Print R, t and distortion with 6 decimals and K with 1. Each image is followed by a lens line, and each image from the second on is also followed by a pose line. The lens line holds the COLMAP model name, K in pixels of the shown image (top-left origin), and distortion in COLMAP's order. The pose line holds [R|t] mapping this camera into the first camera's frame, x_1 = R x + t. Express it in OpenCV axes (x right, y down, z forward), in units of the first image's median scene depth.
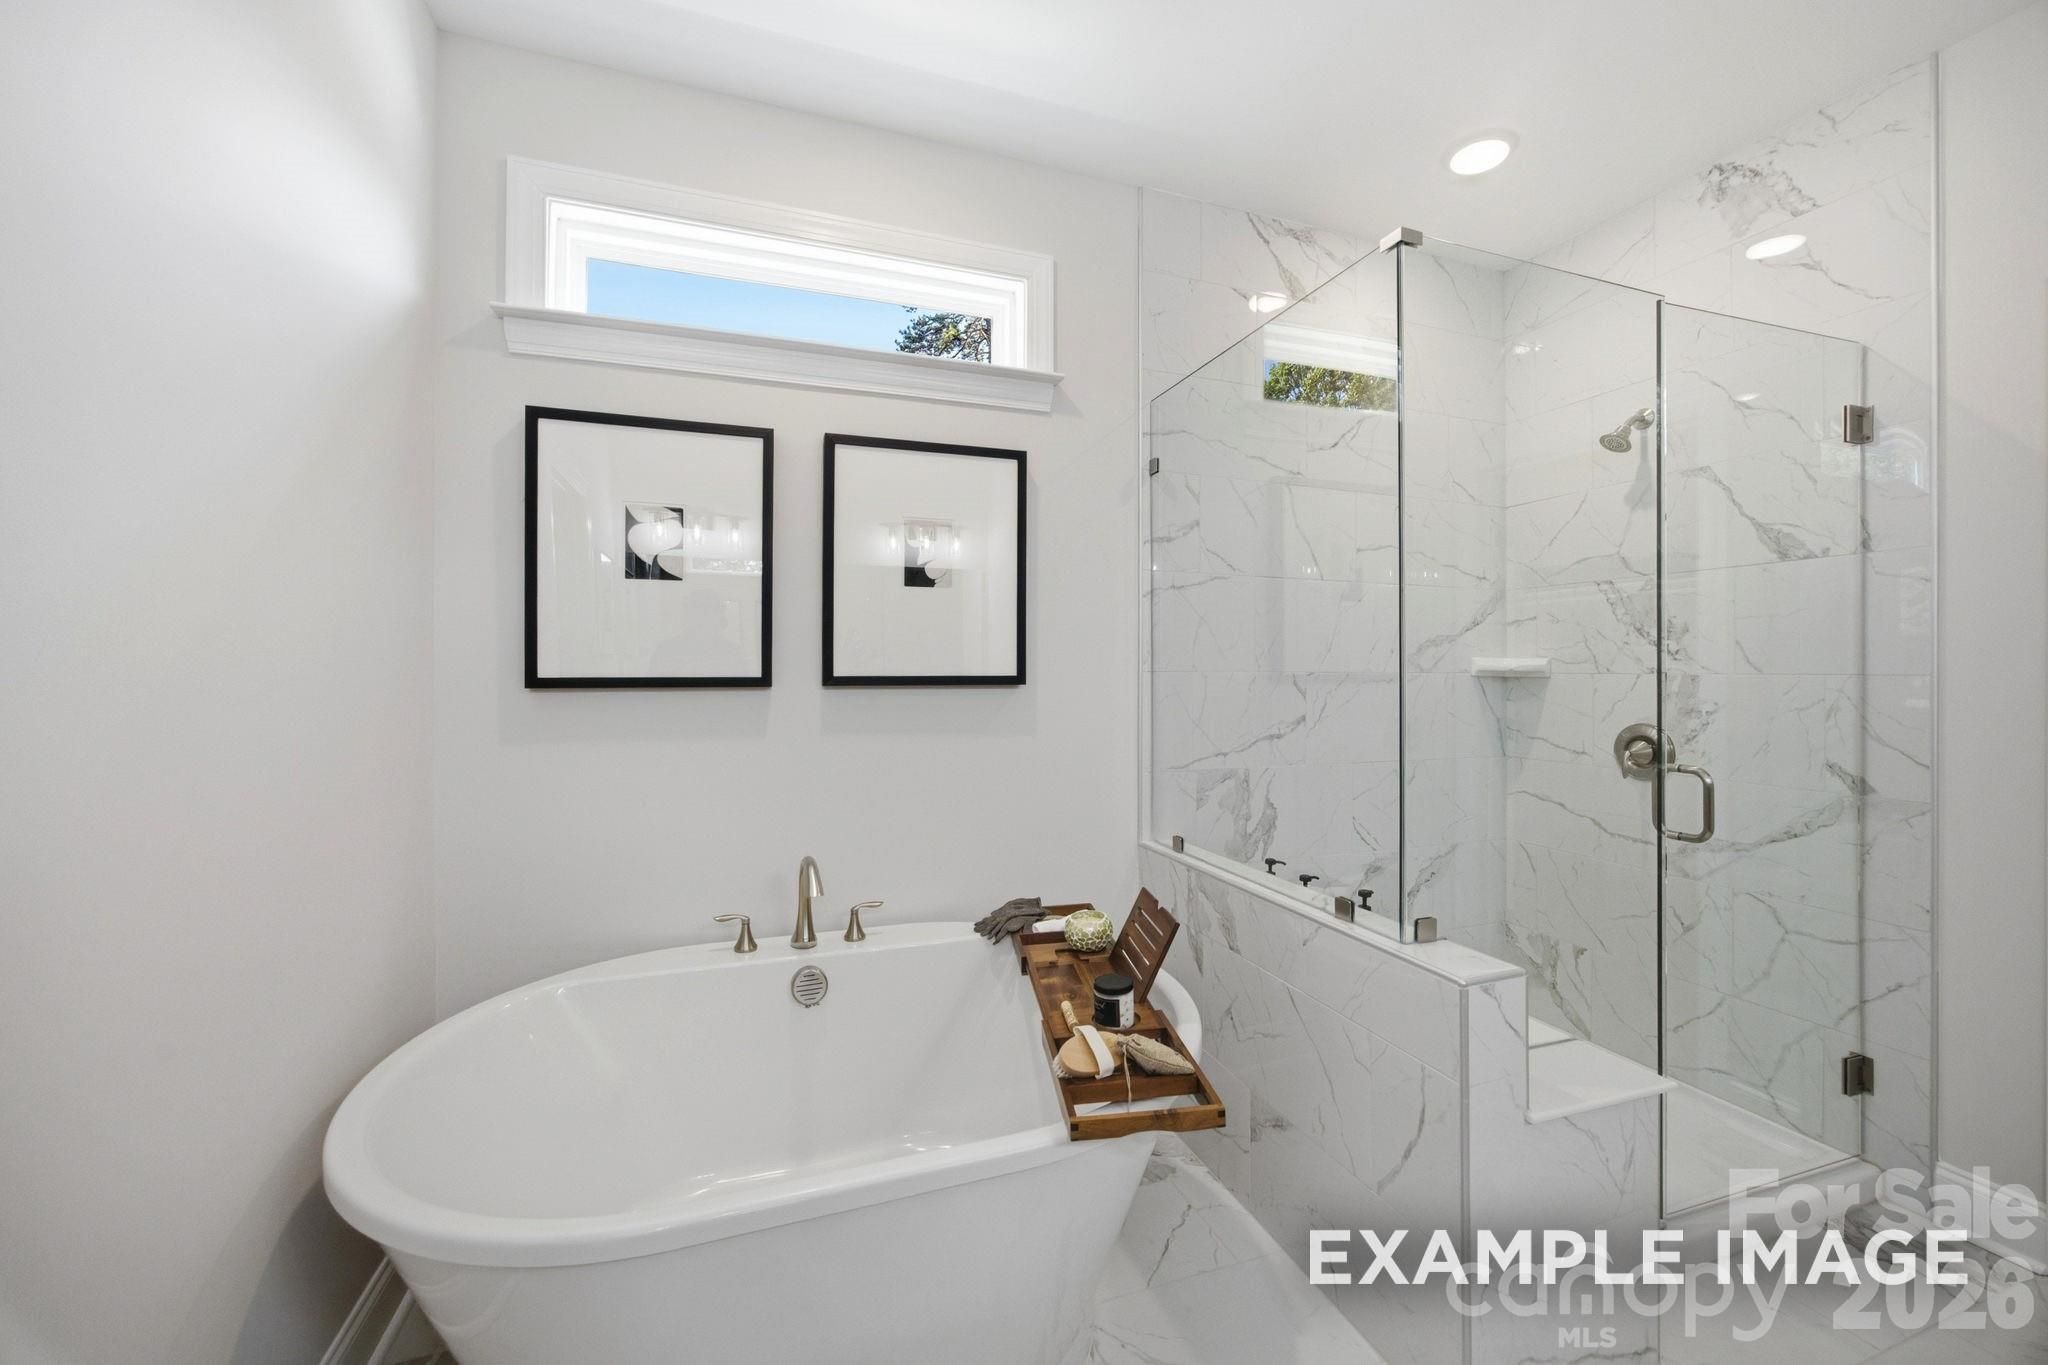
lens RADIAL K [[796.2, 0, 1025.8], [0, 796.2, 669.9], [0, 0, 1]] dist [-0.008598, 0.000311]
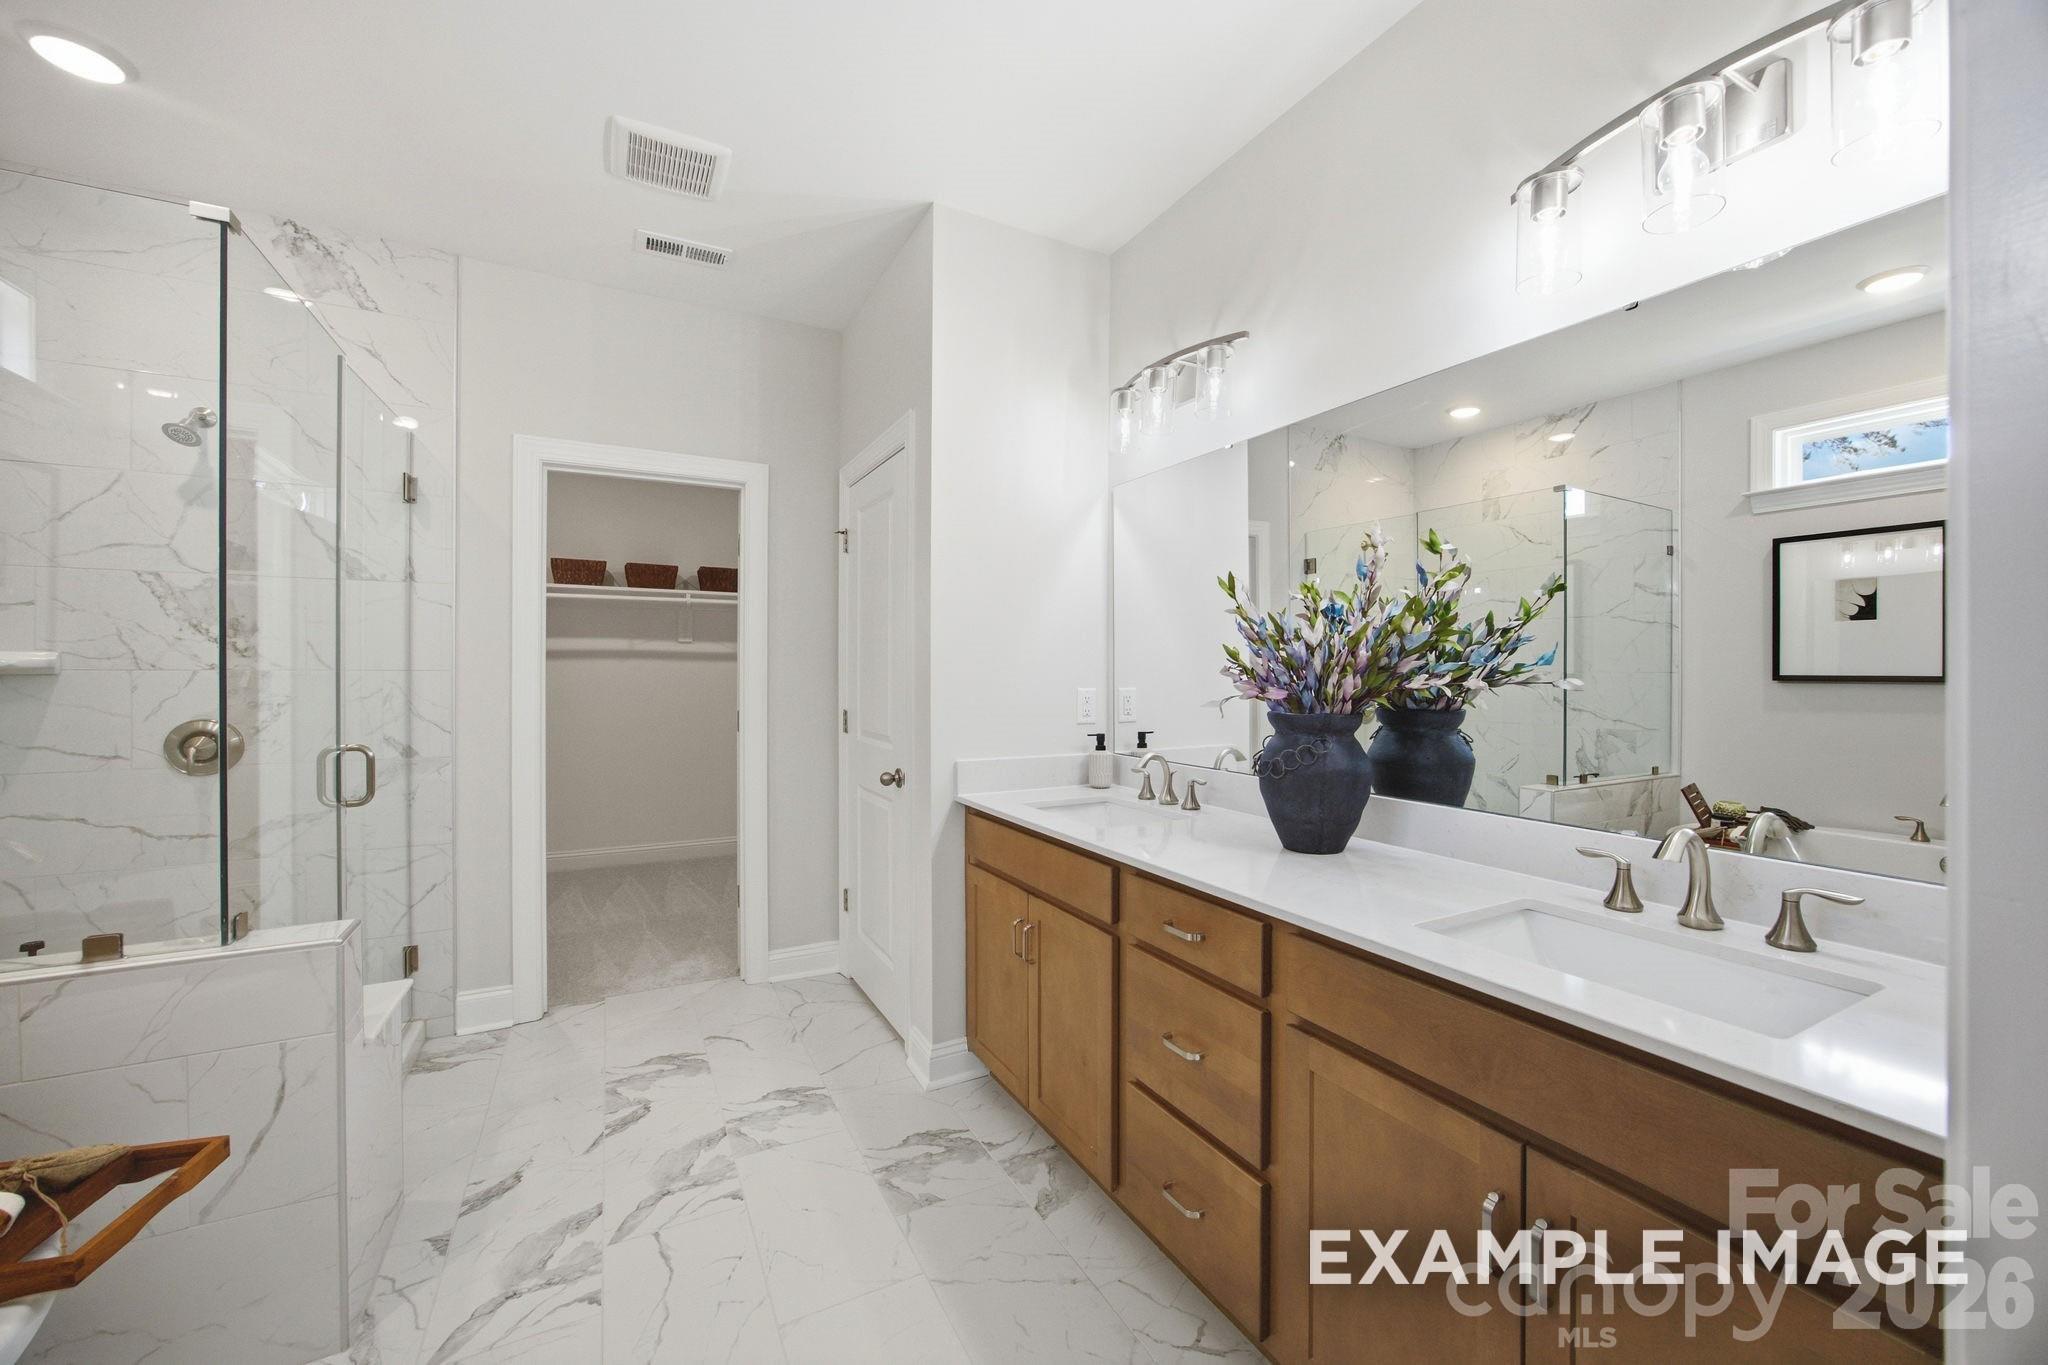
lens RADIAL K [[796.2, 0, 1028.4], [0, 796.2, 675.8], [0, 0, 1]] dist [-0.008598, 0.000311]
pose [[-0.140601, -0.004950, 0.990054, -0.398618], [-0.003077, 0.999985, 0.004563, 0.004869], [-0.990062, -0.002405, -0.140614, 0.106108]]
